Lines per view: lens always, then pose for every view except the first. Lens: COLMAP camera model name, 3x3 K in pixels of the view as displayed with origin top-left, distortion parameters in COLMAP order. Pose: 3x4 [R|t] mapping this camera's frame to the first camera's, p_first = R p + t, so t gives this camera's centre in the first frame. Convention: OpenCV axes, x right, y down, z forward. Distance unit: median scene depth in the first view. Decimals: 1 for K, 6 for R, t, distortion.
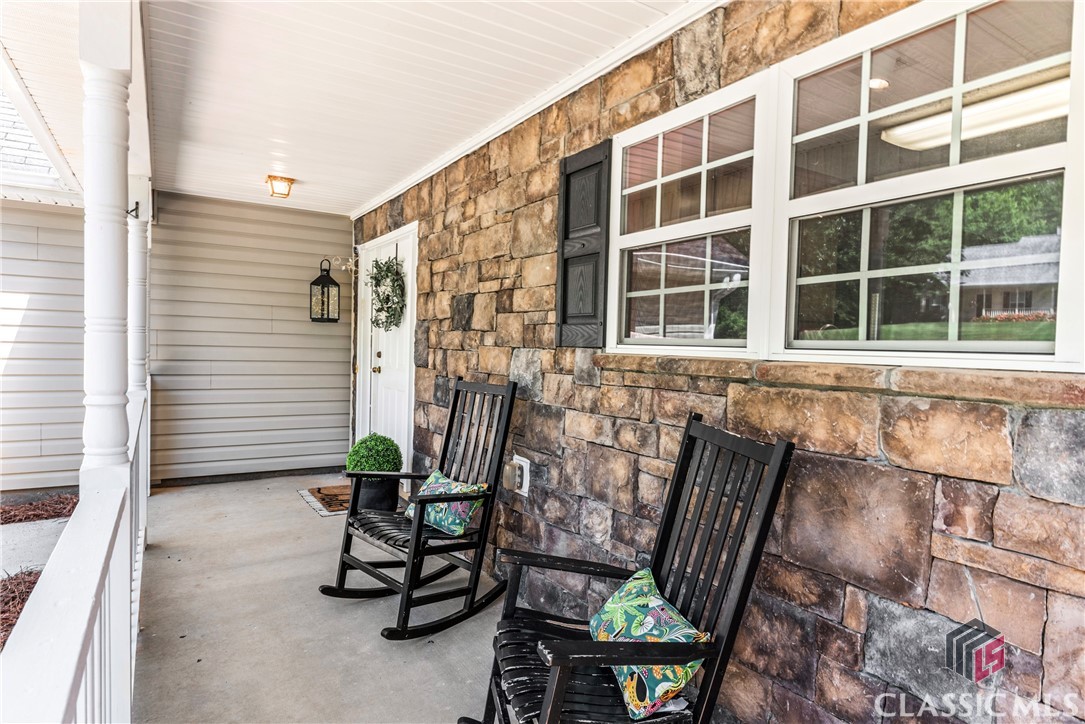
lens RADIAL K [[617.9, 0, 544.7], [0, 617.9, 363.8], [0, 0, 1]] dist [-0.008788, 0.002785]
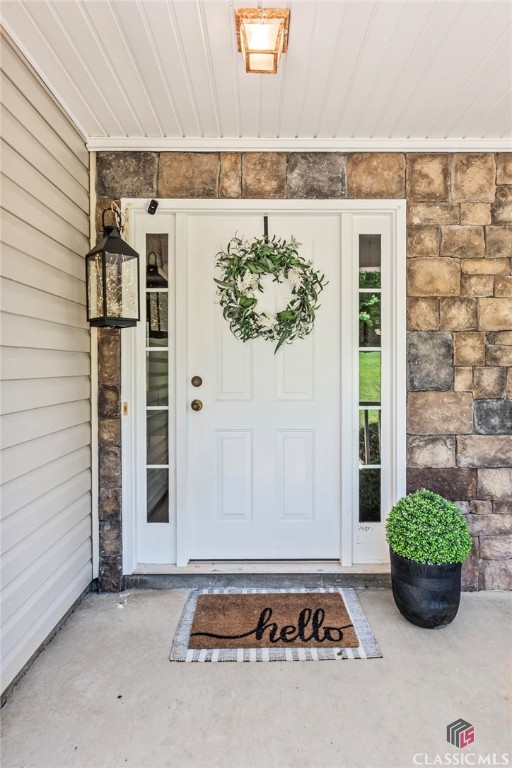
lens RADIAL K [[437.4, 0, 260.1], [0, 437.4, 368.1], [0, 0, 1]] dist [-0.008788, 0.002785]
pose [[0.527676, -0.031185, 0.848873, -1.078242], [0.041770, 0.999070, 0.010737, -0.053125], [-0.848418, 0.029792, 0.528487, 1.228727]]
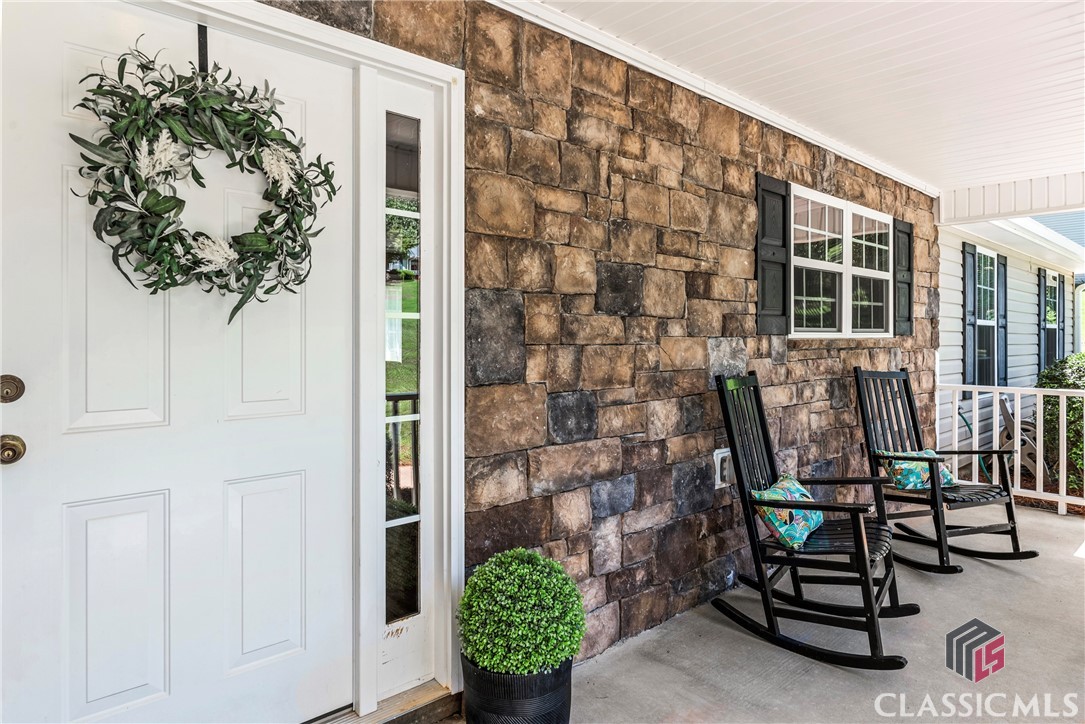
lens RADIAL K [[617.9, 0, 530.1], [0, 617.9, 334.9], [0, 0, 1]] dist [-0.008788, 0.002785]
pose [[-0.149422, -0.027259, 0.988398, -0.952066], [0.025882, 0.999170, 0.031469, -0.067797], [-0.988435, 0.030283, -0.148593, 1.444127]]
